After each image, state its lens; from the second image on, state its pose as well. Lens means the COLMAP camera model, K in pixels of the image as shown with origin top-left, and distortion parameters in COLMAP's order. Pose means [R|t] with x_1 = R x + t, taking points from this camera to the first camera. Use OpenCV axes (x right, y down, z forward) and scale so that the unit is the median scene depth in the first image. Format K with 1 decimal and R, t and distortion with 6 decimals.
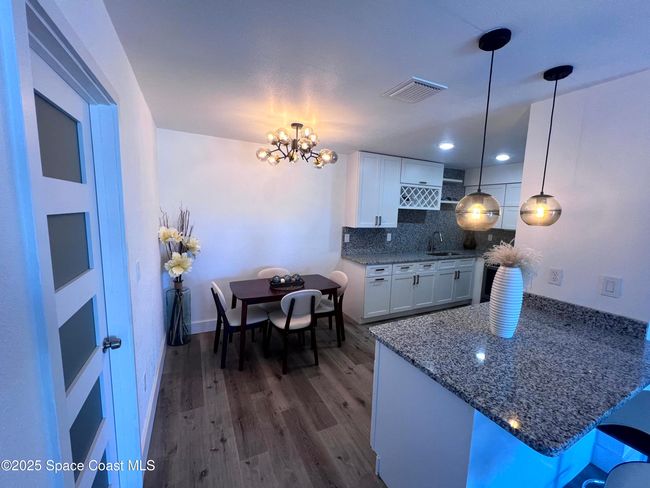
lens RADIAL K [[271.2, 0, 326.1], [0, 271.2, 246.0], [0, 0, 1]] dist [-0.001829, -0.000252]
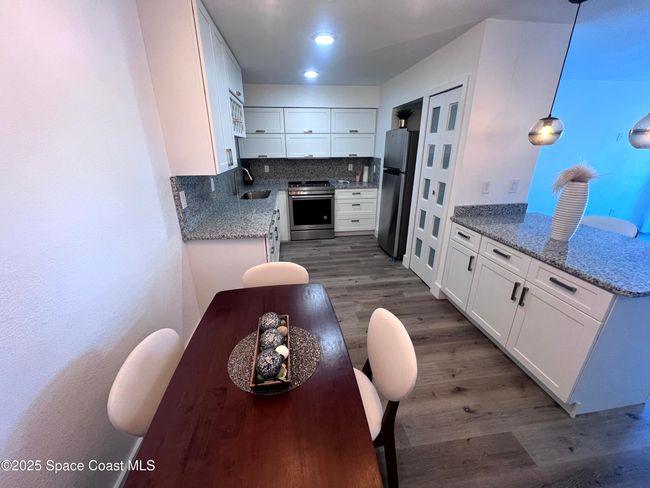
lens RADIAL K [[259.4, 0, 325.7], [0, 259.4, 244.2], [0, 0, 1]] dist [-0.001183, -0.000080]
pose [[0.317232, -0.364991, 0.875297, -0.395195], [0.141316, 0.930859, 0.336943, -0.107904], [-0.937760, 0.016804, 0.346877, 0.855706]]
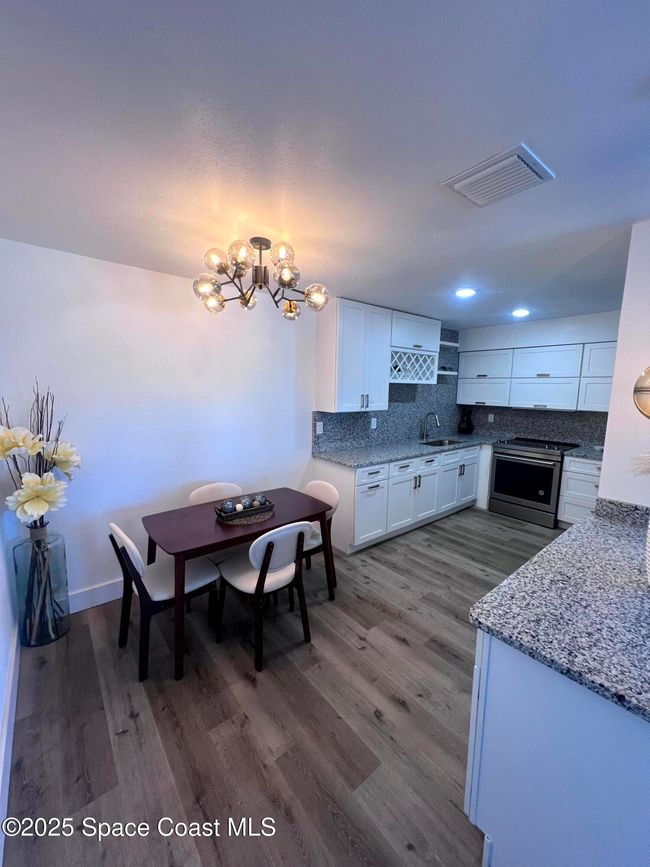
lens RADIAL K [[346.0, 0, 325.1], [0, 346.0, 435.6], [0, 0, 1]] dist [-0.001183, -0.000080]
pose [[0.975706, -0.049243, 0.213477, -0.134677], [0.046219, 0.998748, 0.019138, -0.036911], [-0.214152, -0.008806, 0.976761, 0.222159]]
